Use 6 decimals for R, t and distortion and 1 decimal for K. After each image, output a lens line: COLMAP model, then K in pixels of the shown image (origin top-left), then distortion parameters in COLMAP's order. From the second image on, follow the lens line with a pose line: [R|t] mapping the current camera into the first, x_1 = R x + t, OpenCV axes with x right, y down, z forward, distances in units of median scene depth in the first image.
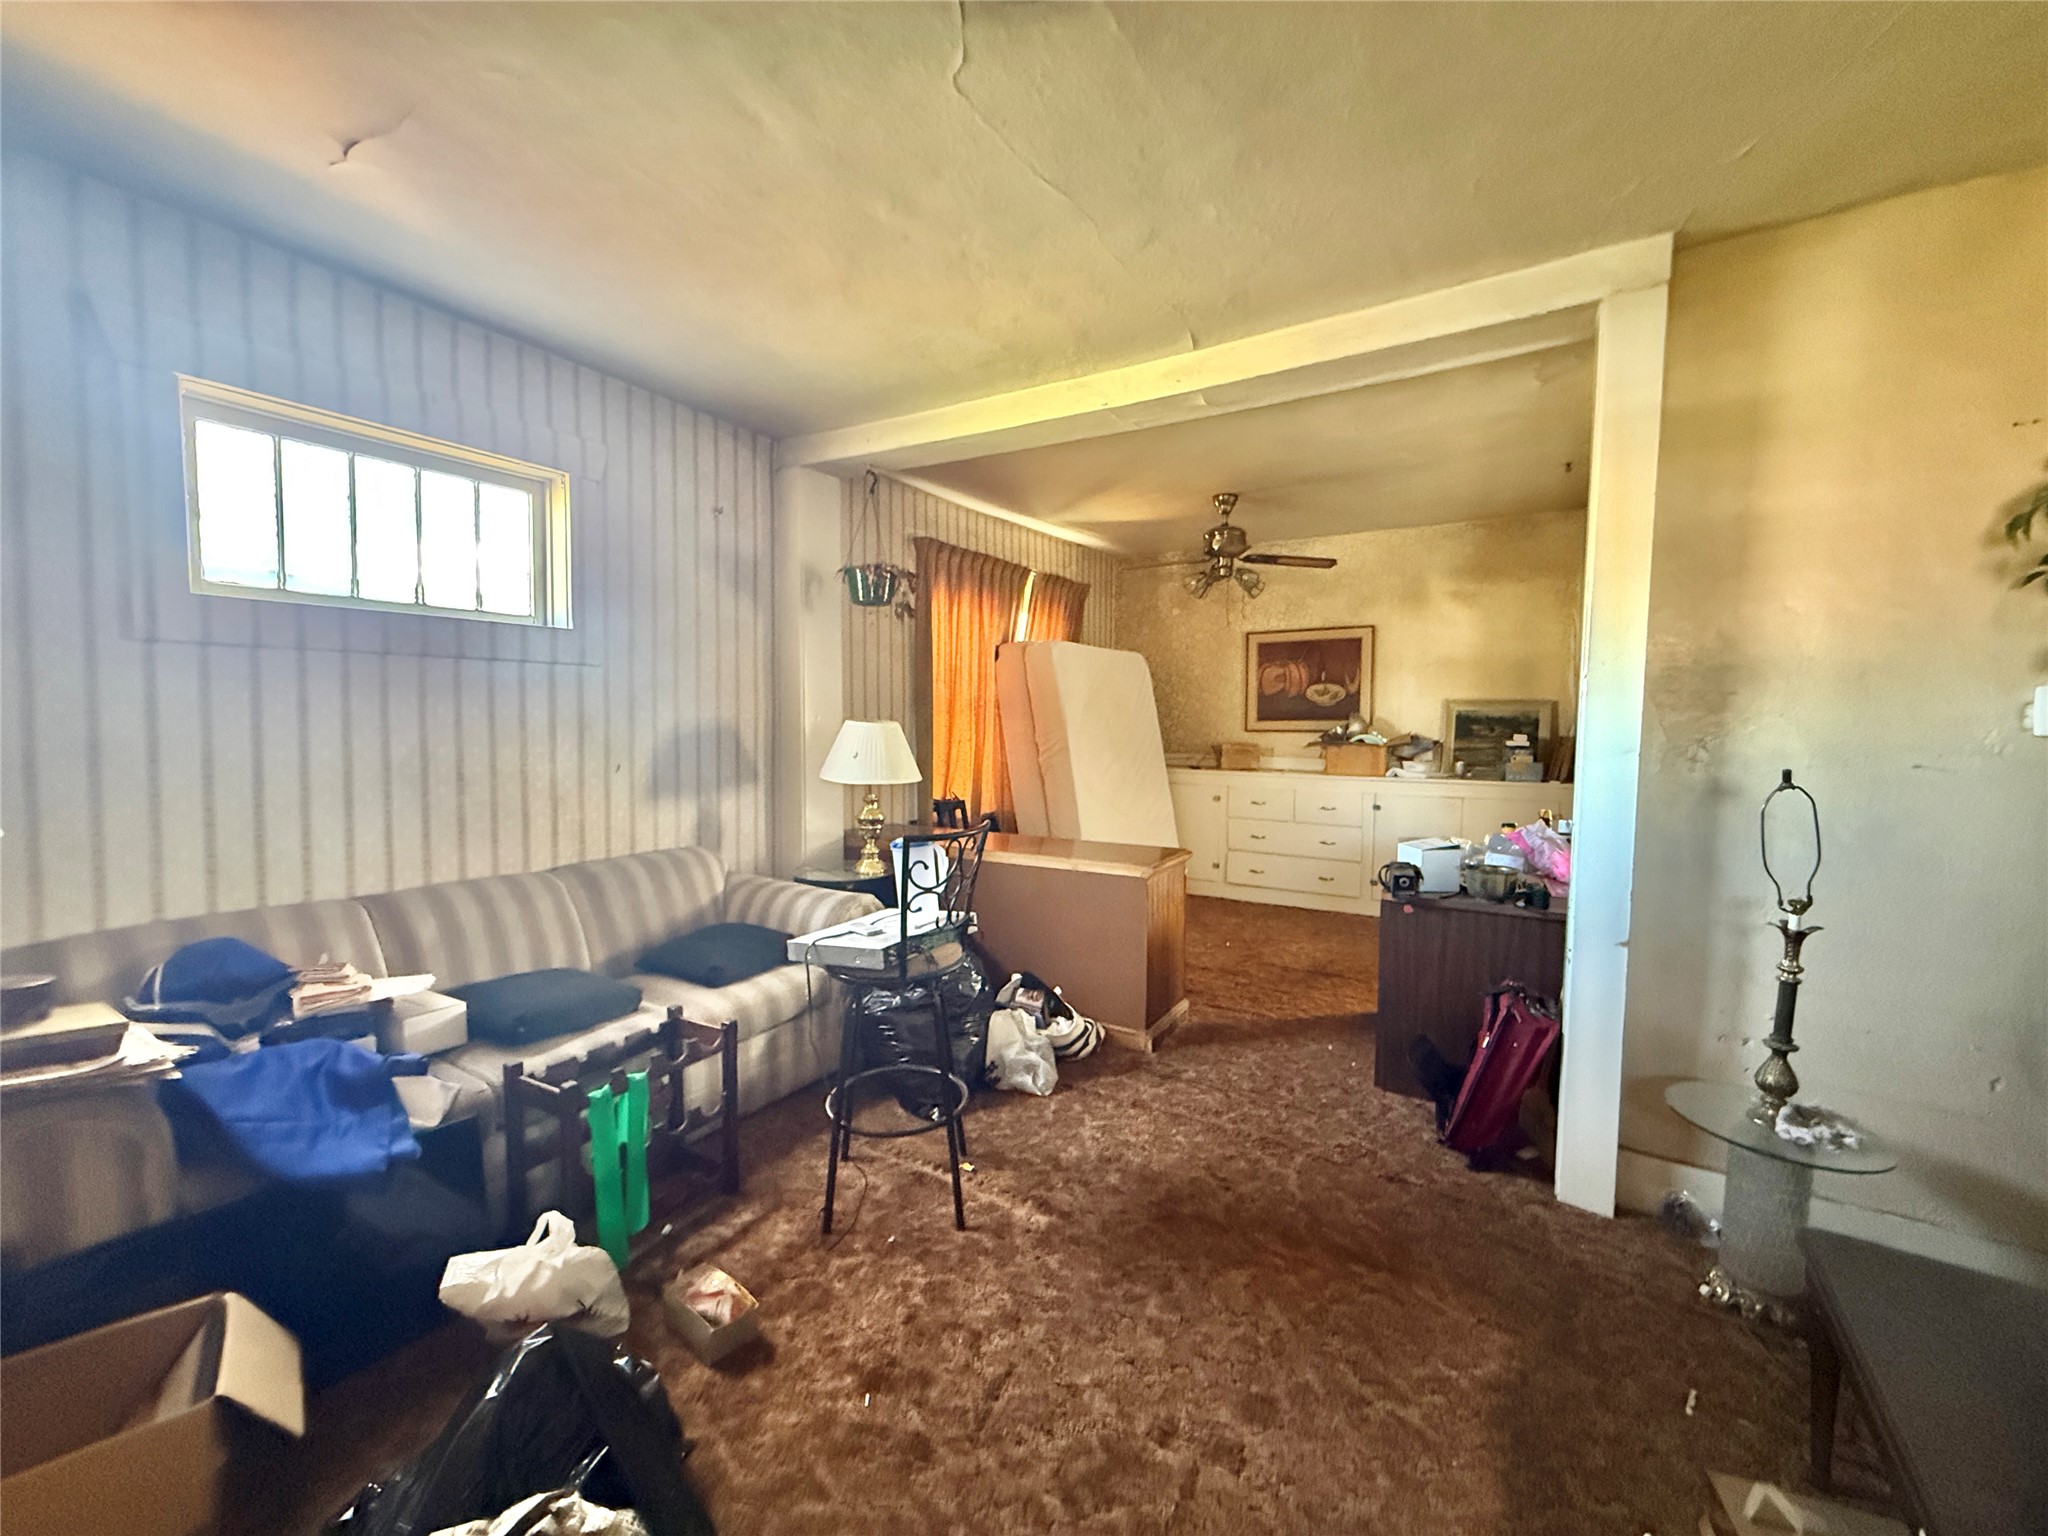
lens RADIAL K [[811.0, 0, 1024.0], [0, 811.0, 768.0], [0, 0, 1]] dist [0.000629, -0.000001]
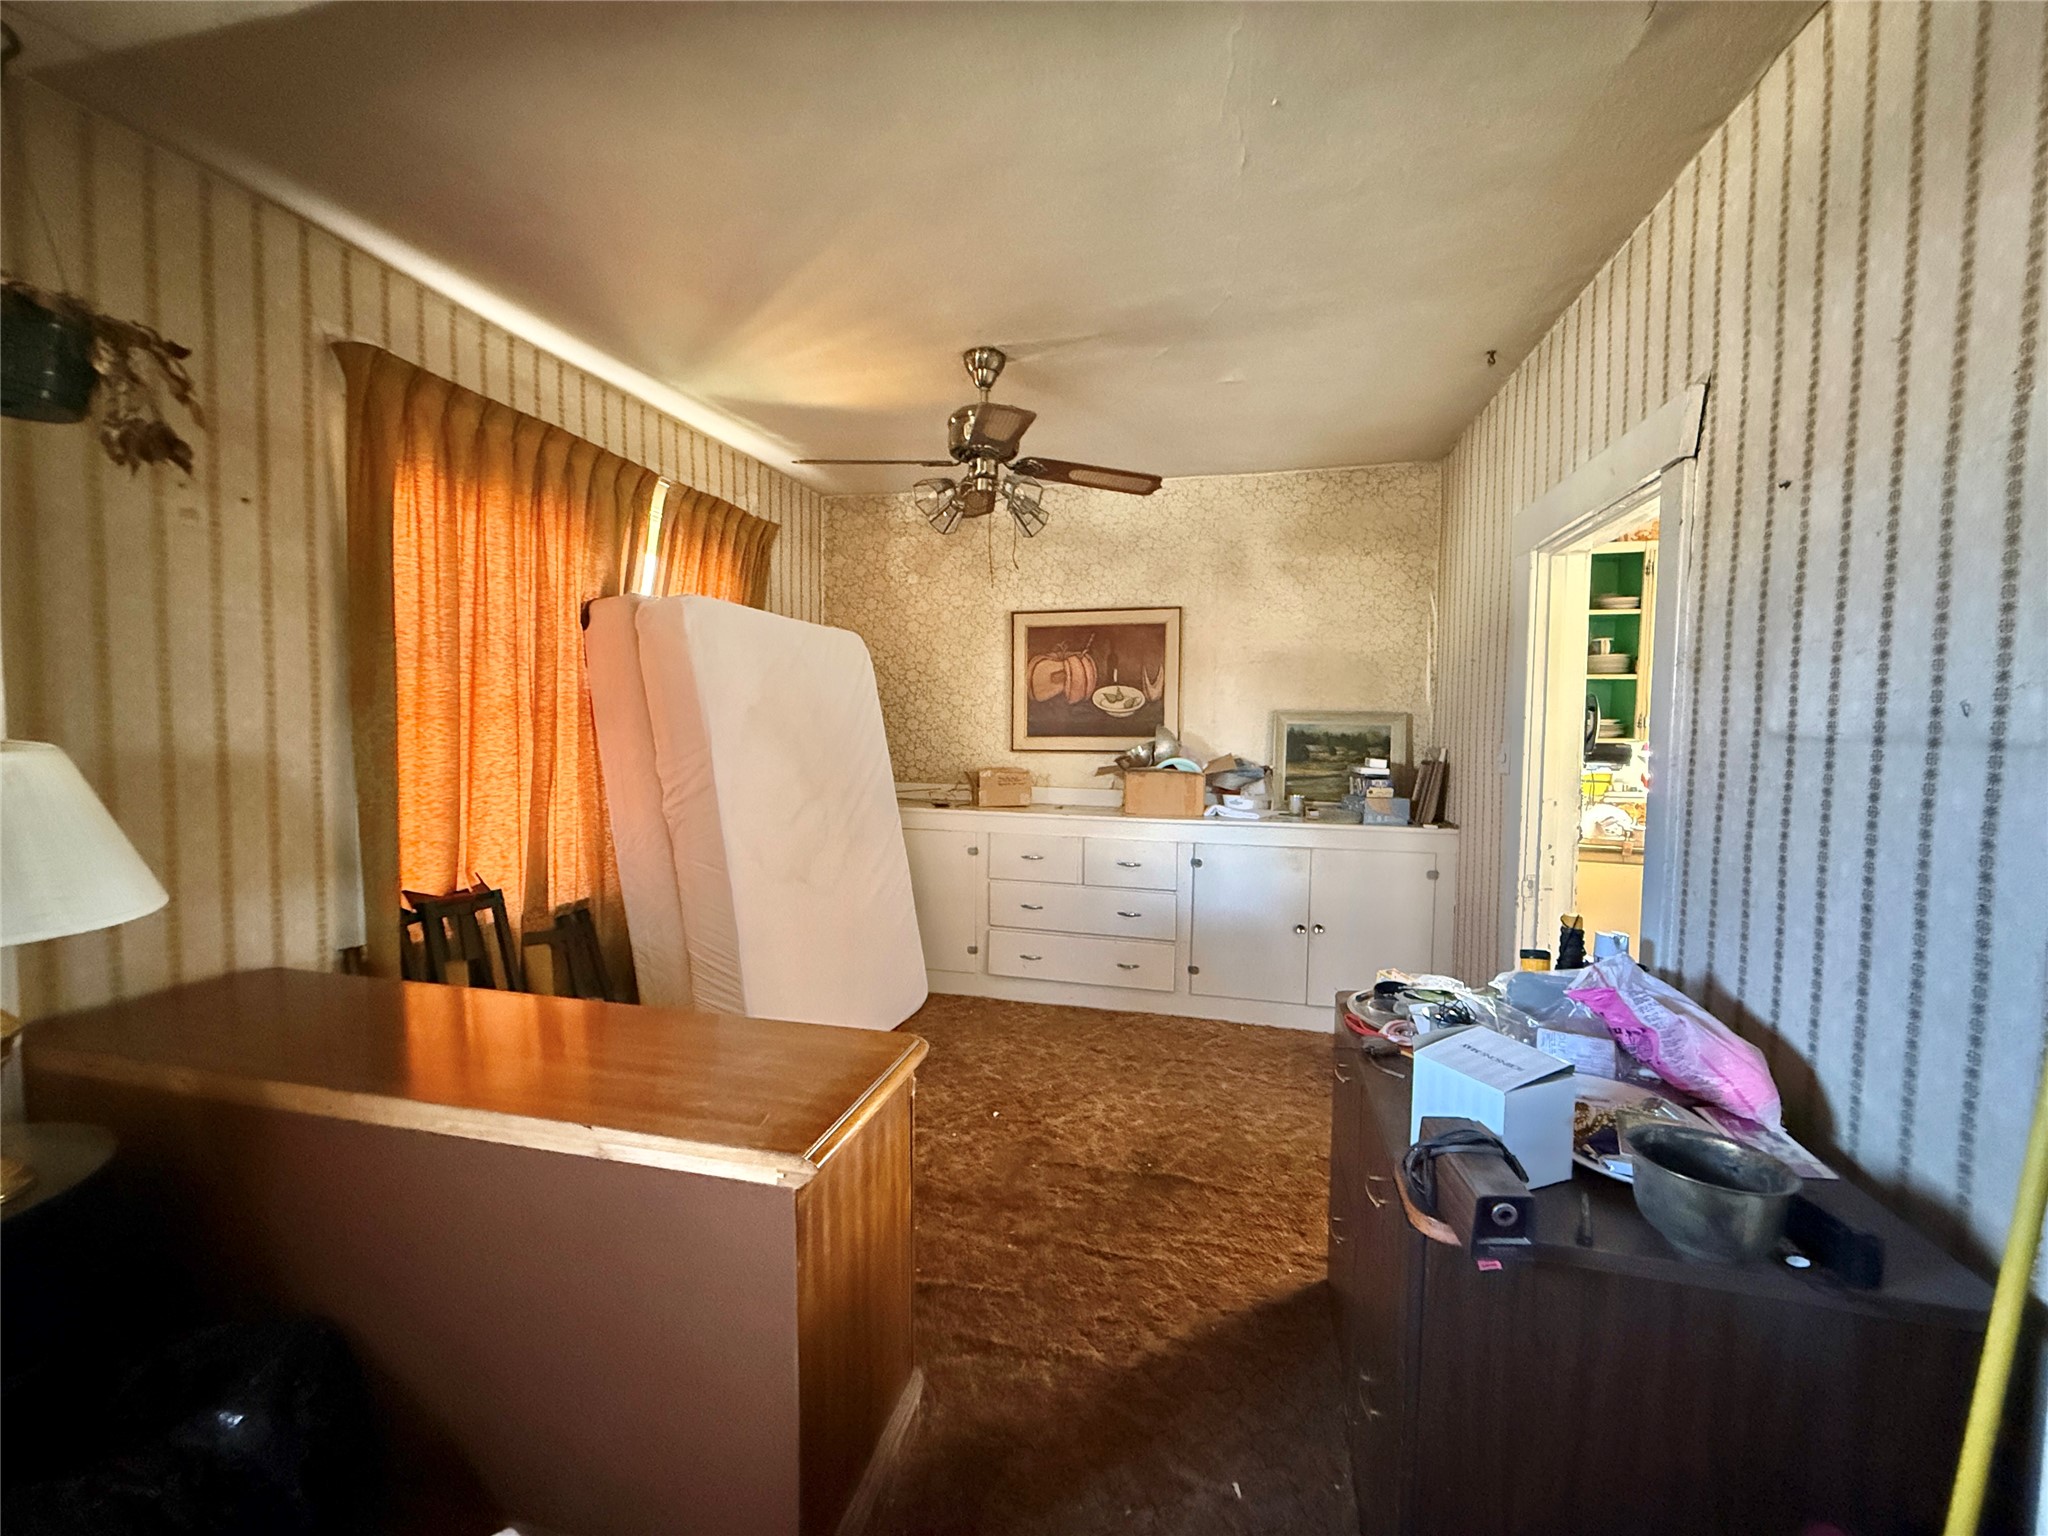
lens RADIAL K [[811.0, 0, 1024.0], [0, 811.0, 768.0], [0, 0, 1]] dist [0.000629, -0.000001]
pose [[0.954414, -0.007077, 0.298402, 0.081729], [0.009968, 0.999917, -0.008167, -0.027635], [-0.298320, 0.010769, 0.954405, 0.361402]]
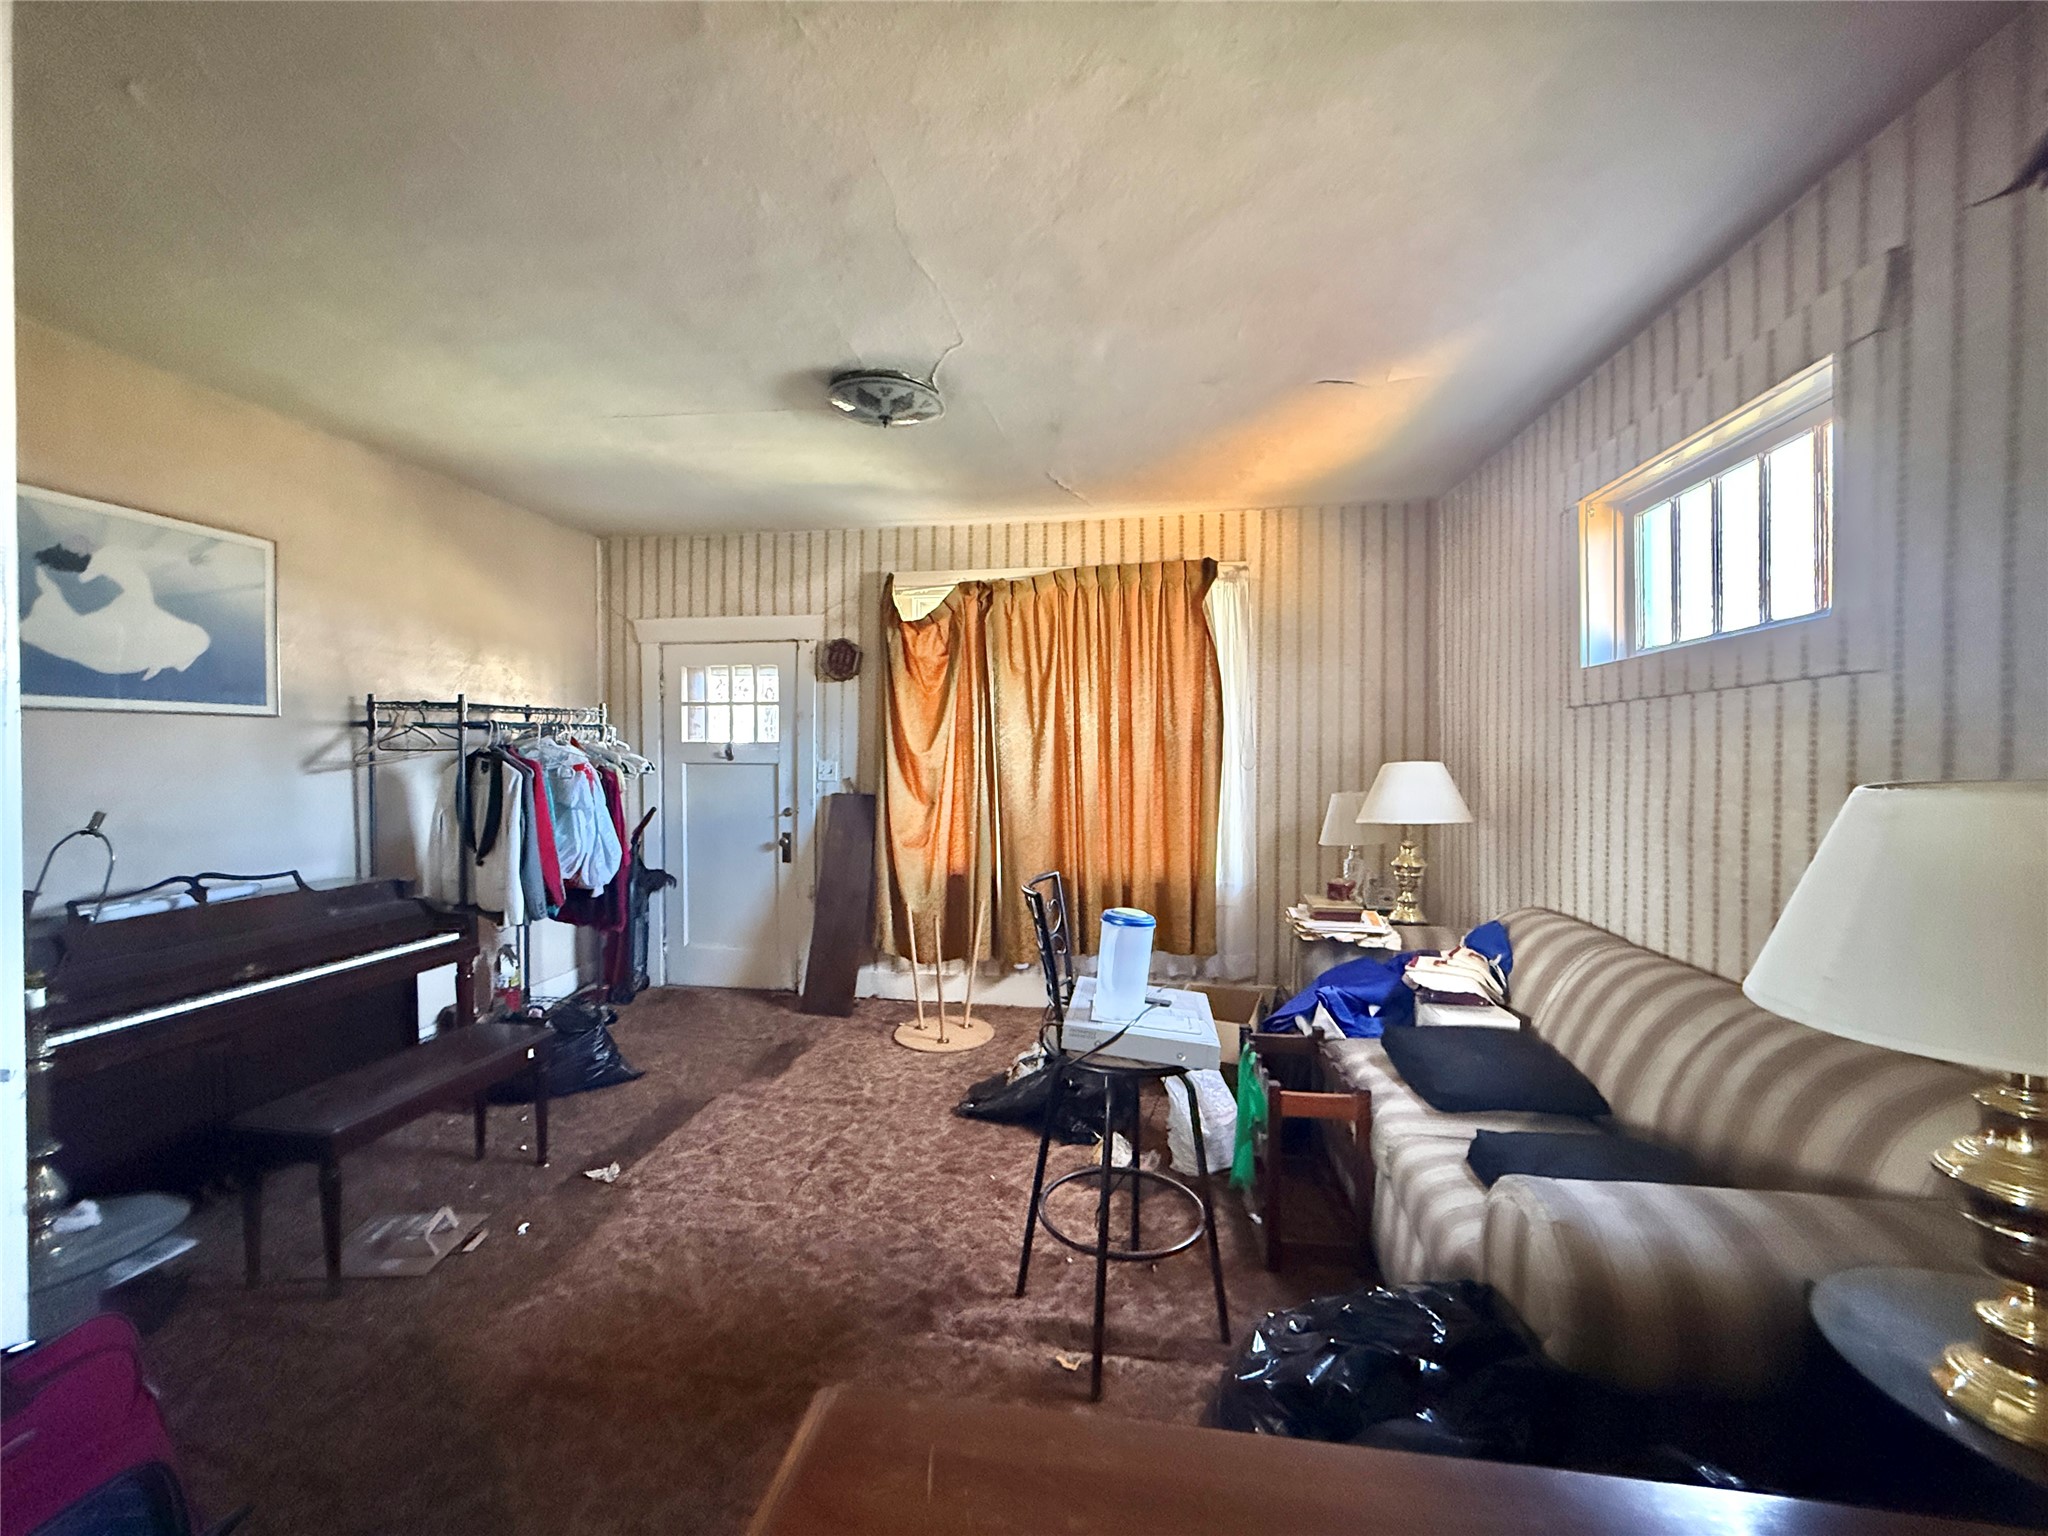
lens RADIAL K [[811.0, 0, 1024.0], [0, 811.0, 768.0], [0, 0, 1]] dist [0.000629, -0.000001]
pose [[-0.903941, 0.000210, -0.427657, 0.178620], [-0.033339, 0.996922, 0.070957, -0.064652], [0.426355, 0.078399, -0.901152, 0.980924]]
